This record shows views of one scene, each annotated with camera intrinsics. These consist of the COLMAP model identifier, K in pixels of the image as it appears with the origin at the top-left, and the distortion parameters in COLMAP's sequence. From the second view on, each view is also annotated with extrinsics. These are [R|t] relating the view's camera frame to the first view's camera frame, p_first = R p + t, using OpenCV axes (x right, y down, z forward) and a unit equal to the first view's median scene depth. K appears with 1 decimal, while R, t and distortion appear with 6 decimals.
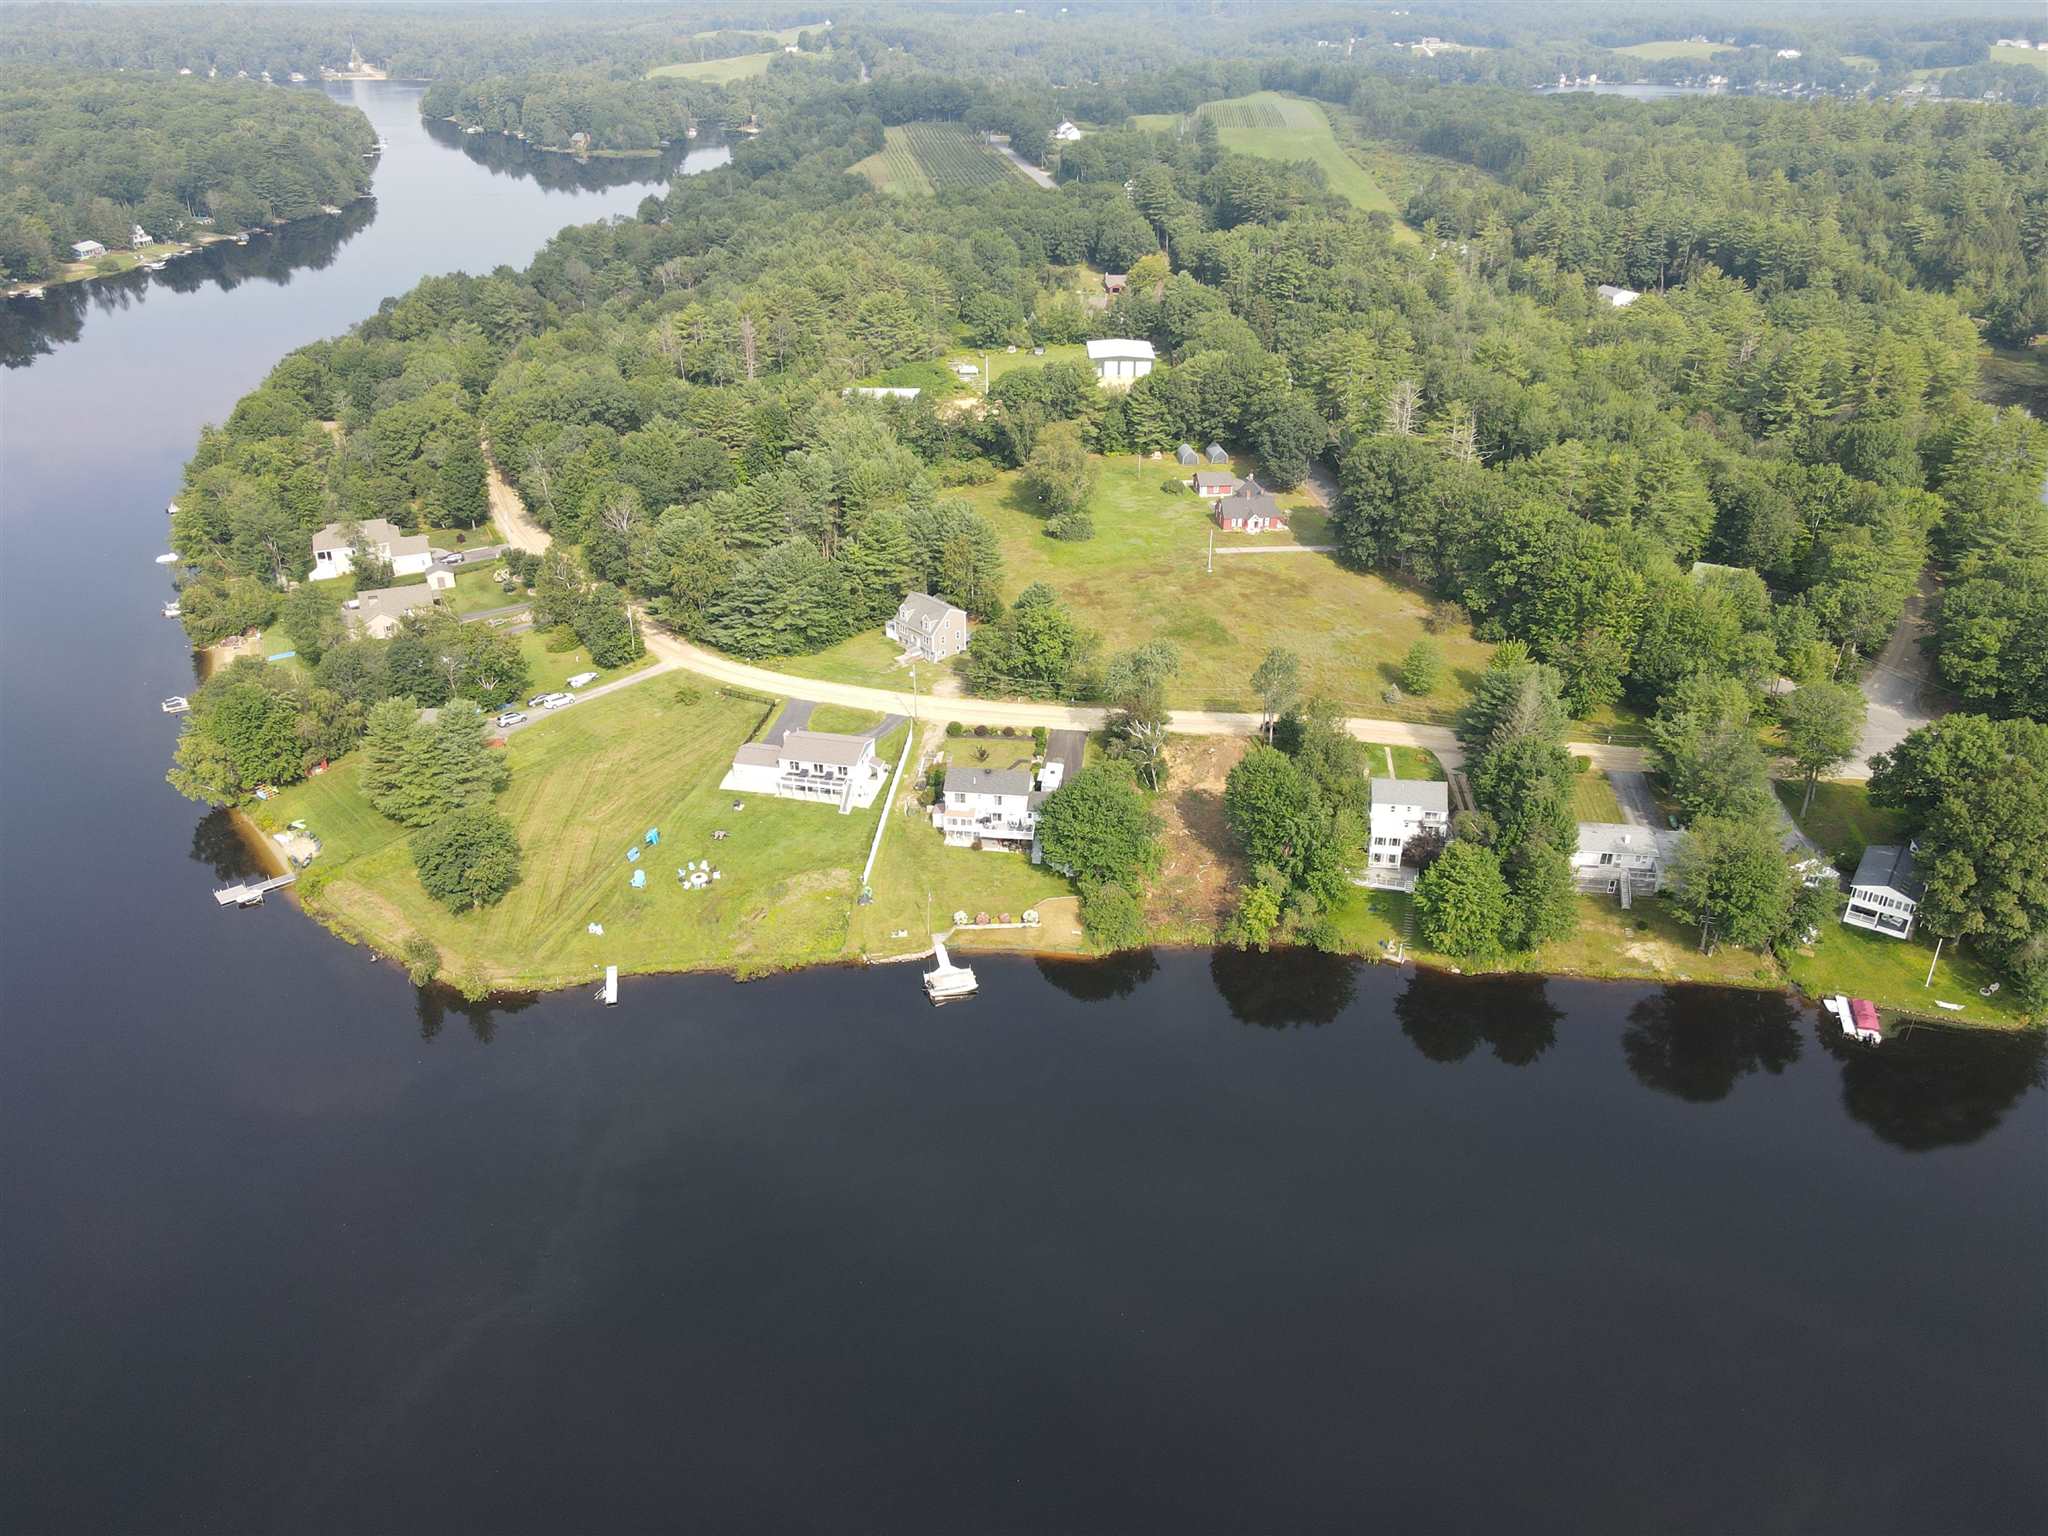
lens RADIAL K [[1500.2, 0, 1024.0], [0, 1500.2, 768.0], [0, 0, 1]] dist [0.021797, -0.005617]
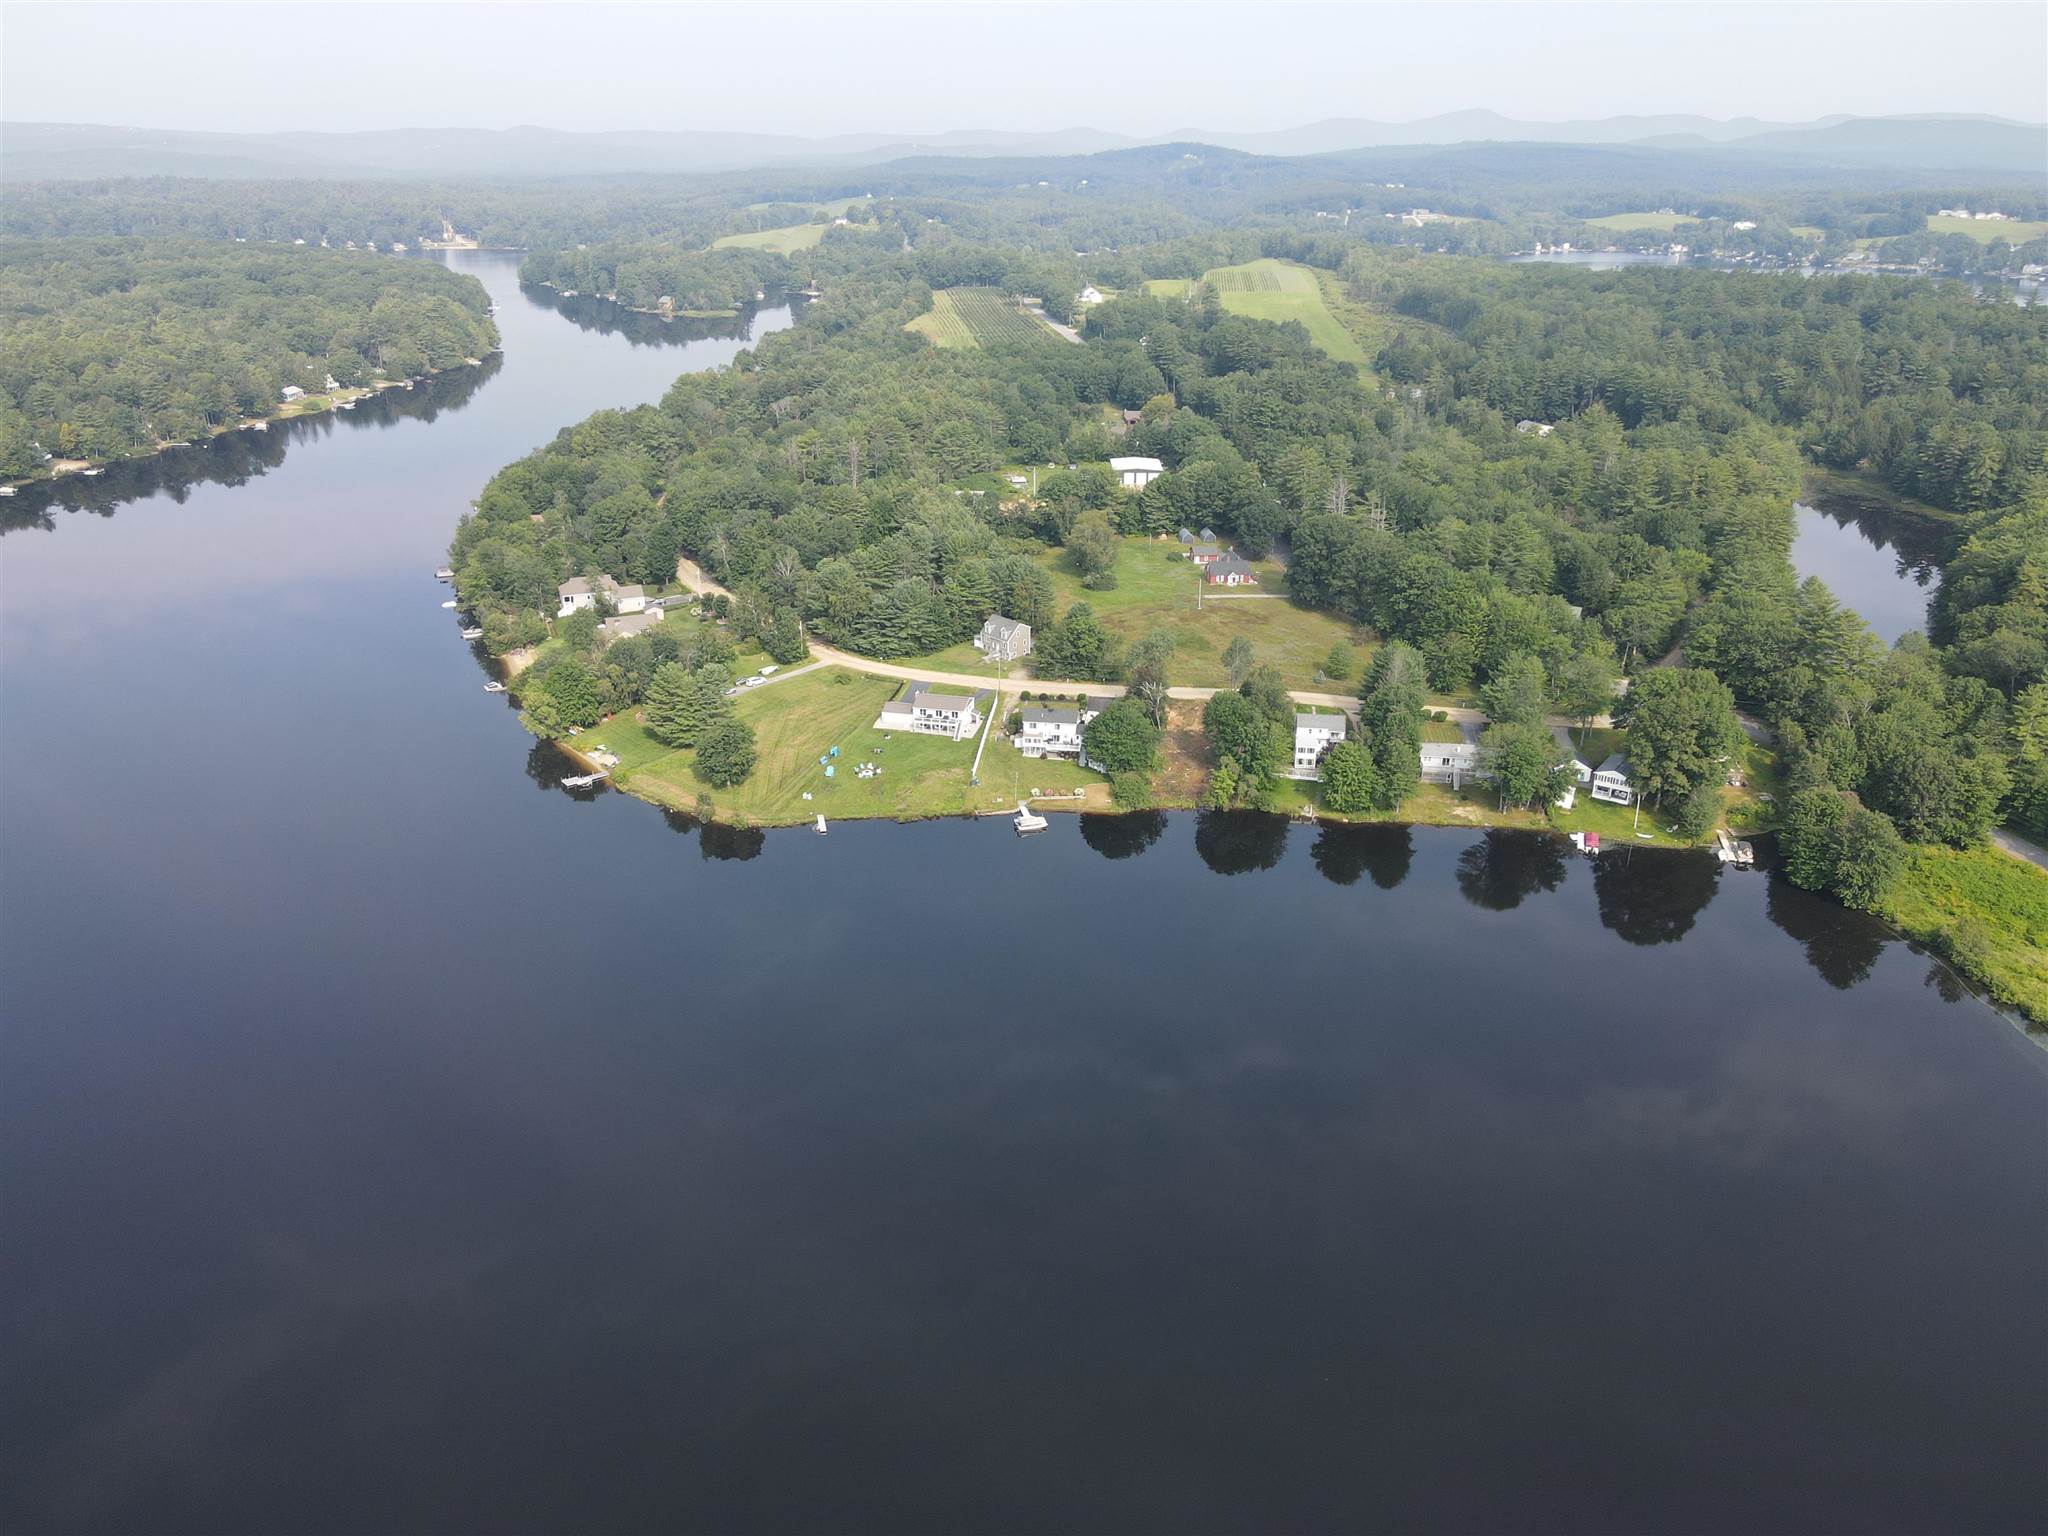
lens RADIAL K [[1484.7, 0, 1024.0], [0, 1484.7, 768.0], [0, 0, 1]] dist [-0.001765, 0.035162]
pose [[0.999912, 0.004313, -0.012518, -0.019785], [-0.005394, 0.996139, -0.087624, 0.121149], [0.012092, 0.087684, 0.996075, -0.323747]]
